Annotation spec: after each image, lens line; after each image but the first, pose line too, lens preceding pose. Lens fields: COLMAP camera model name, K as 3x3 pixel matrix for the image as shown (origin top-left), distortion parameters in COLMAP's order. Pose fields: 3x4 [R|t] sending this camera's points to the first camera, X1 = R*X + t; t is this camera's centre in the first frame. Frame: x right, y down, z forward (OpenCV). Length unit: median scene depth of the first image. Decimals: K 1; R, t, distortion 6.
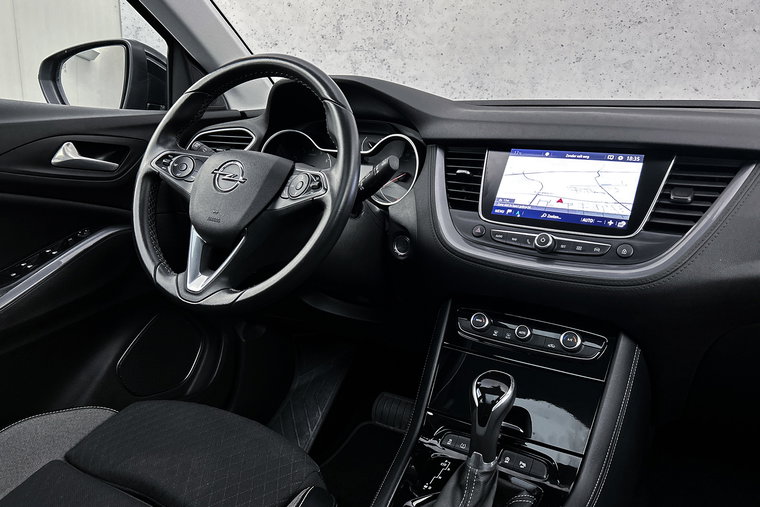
lens RADIAL K [[570.1, 0, 380.8], [0, 570.1, 250.2], [0, 0, 1]] dist [0.051002, -0.111301]
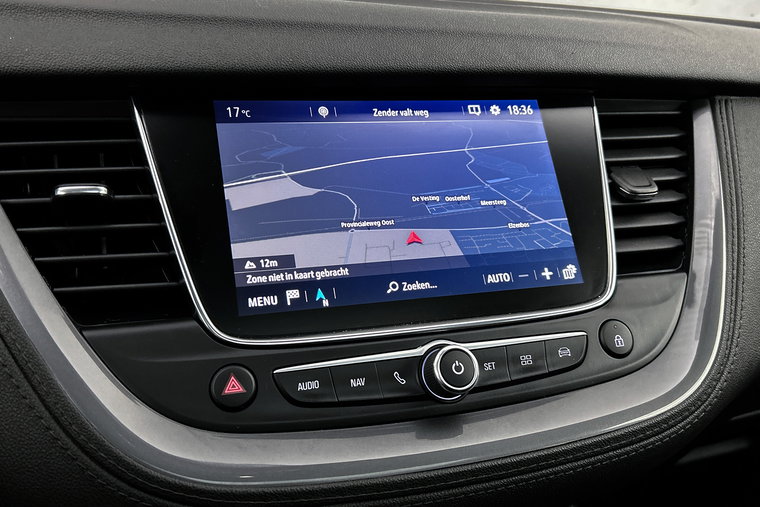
lens RADIAL K [[719.9, 0, 380.0], [0, 719.9, 253.5], [0, 0, 1]] dist [0.031668, -0.005674]
pose [[0.602538, -0.218516, 0.767593, -0.056872], [0.170277, 0.974840, 0.143852, -0.146119], [-0.779714, 0.044027, 0.624586, 0.724518]]
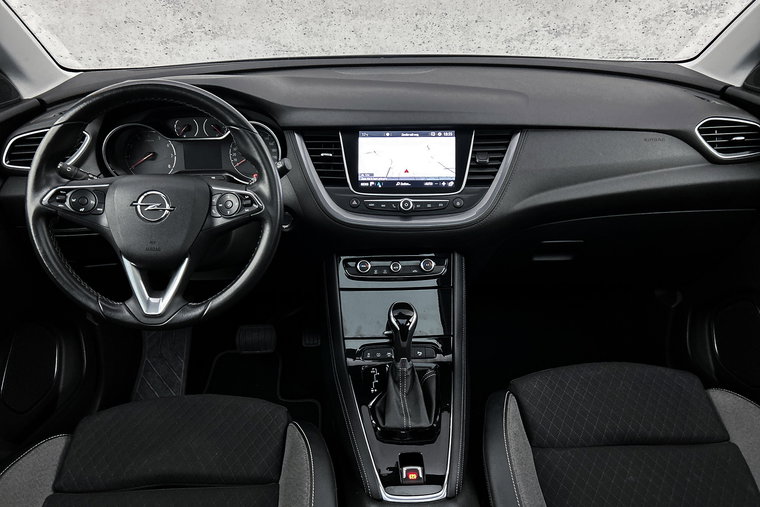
lens RADIAL K [[561.1, 0, 380.9], [0, 561.1, 259.9], [0, 0, 1]] dist [0.071745, -0.095994]
pose [[0.843735, -0.266395, 0.465987, -0.430692], [0.144590, 0.948859, 0.280641, -0.271919], [-0.516918, -0.169410, 0.839104, -0.148885]]
